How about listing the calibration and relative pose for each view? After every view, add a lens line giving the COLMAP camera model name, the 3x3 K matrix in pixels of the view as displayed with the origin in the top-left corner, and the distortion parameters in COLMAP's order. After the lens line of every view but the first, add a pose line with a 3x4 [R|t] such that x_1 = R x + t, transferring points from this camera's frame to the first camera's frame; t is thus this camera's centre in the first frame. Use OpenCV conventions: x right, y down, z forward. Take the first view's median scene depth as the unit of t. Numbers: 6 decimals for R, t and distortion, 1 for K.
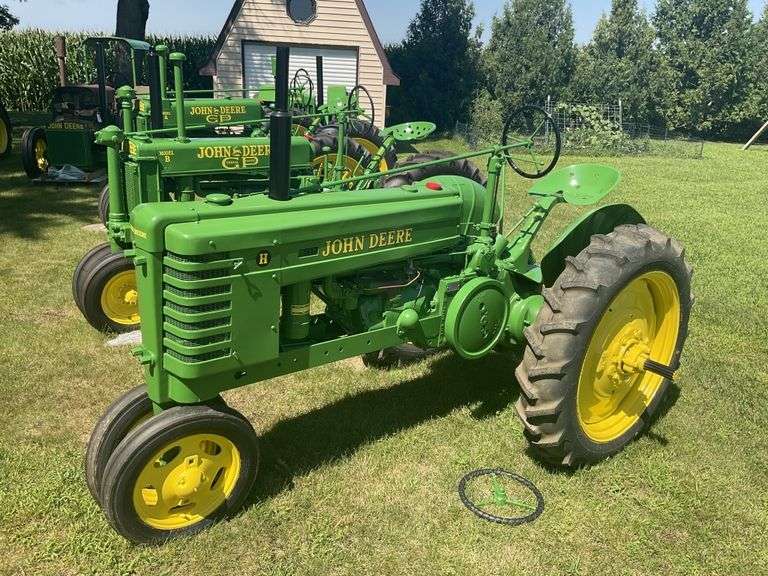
lens RADIAL K [[643.2, 0, 384.0], [0, 643.2, 288.0], [0, 0, 1]] dist [0.044975, -0.102013]
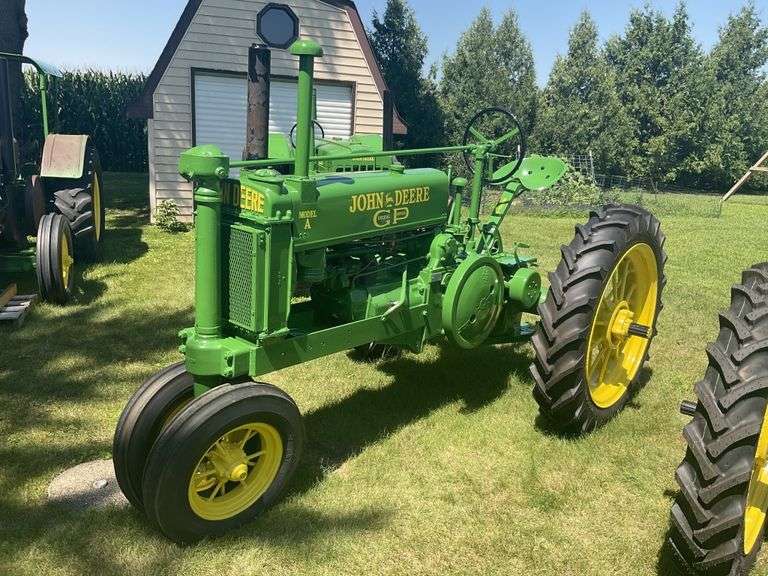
lens RADIAL K [[643.2, 0, 384.0], [0, 643.2, 288.0], [0, 0, 1]] dist [0.044975, -0.102013]
pose [[0.971747, -0.049470, 0.230783, -0.129520], [0.063956, 0.996397, -0.055710, -0.067546], [-0.227195, 0.068896, 0.971409, 0.205394]]
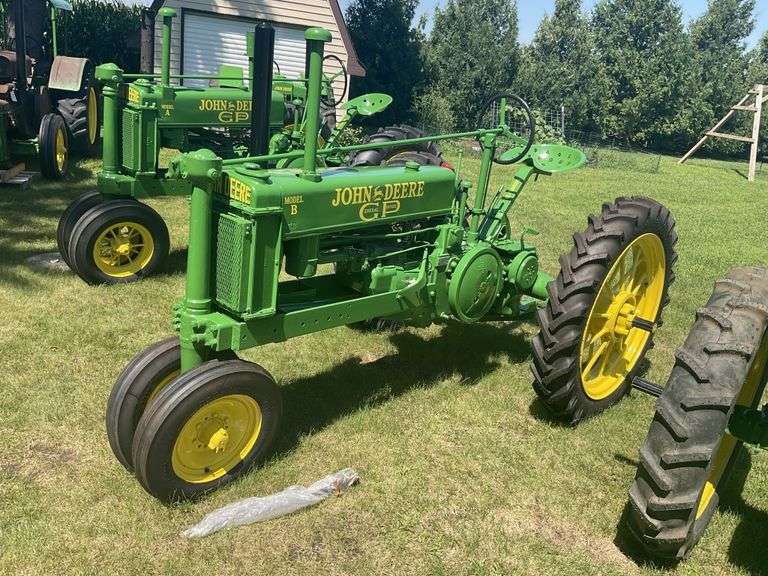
lens RADIAL K [[643.2, 0, 384.0], [0, 643.2, 288.0], [0, 0, 1]] dist [0.044975, -0.102013]
pose [[0.981818, 0.011665, 0.189468, -0.080112], [-0.015580, 0.999695, 0.019187, -0.030954], [-0.189186, -0.021790, 0.981699, 0.089656]]
